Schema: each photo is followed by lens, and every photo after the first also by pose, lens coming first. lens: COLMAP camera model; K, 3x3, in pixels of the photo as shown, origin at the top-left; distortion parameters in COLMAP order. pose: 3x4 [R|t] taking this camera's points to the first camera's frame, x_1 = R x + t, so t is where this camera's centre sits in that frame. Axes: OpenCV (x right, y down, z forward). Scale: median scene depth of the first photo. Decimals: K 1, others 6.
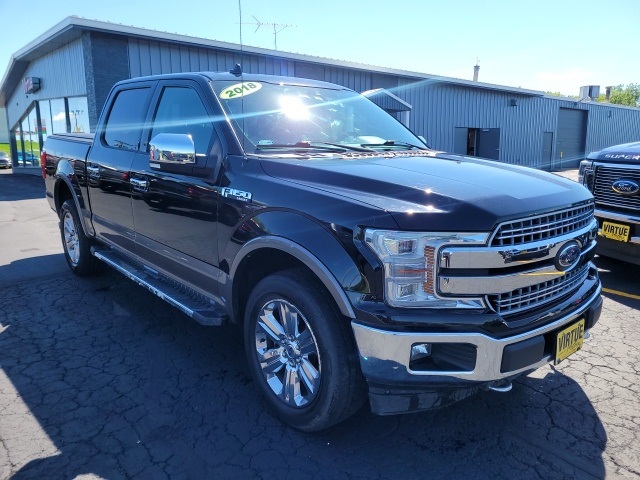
lens RADIAL K [[488.0, 0, 322.9], [0, 488.0, 236.9], [0, 0, 1]] dist [0.054199, -0.041397]
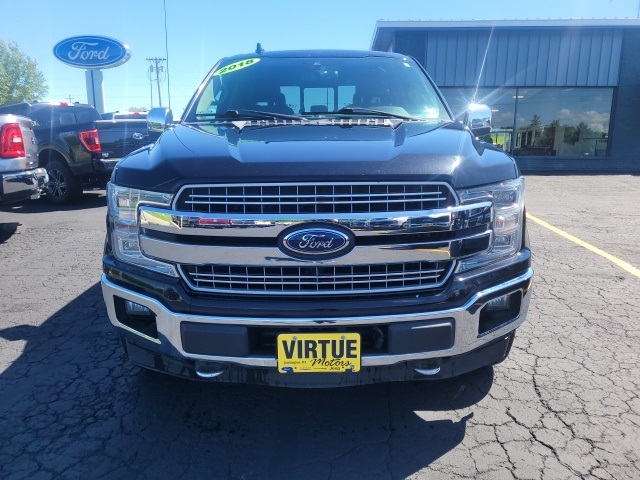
lens RADIAL K [[488.0, 0, 321.9], [0, 488.0, 237.3], [0, 0, 1]] dist [0.054199, -0.041397]
pose [[0.744412, 0.132664, -0.654409, 0.989740], [-0.120422, 0.990667, 0.063847, -0.018585], [0.656772, 0.031276, 0.753441, 0.424121]]
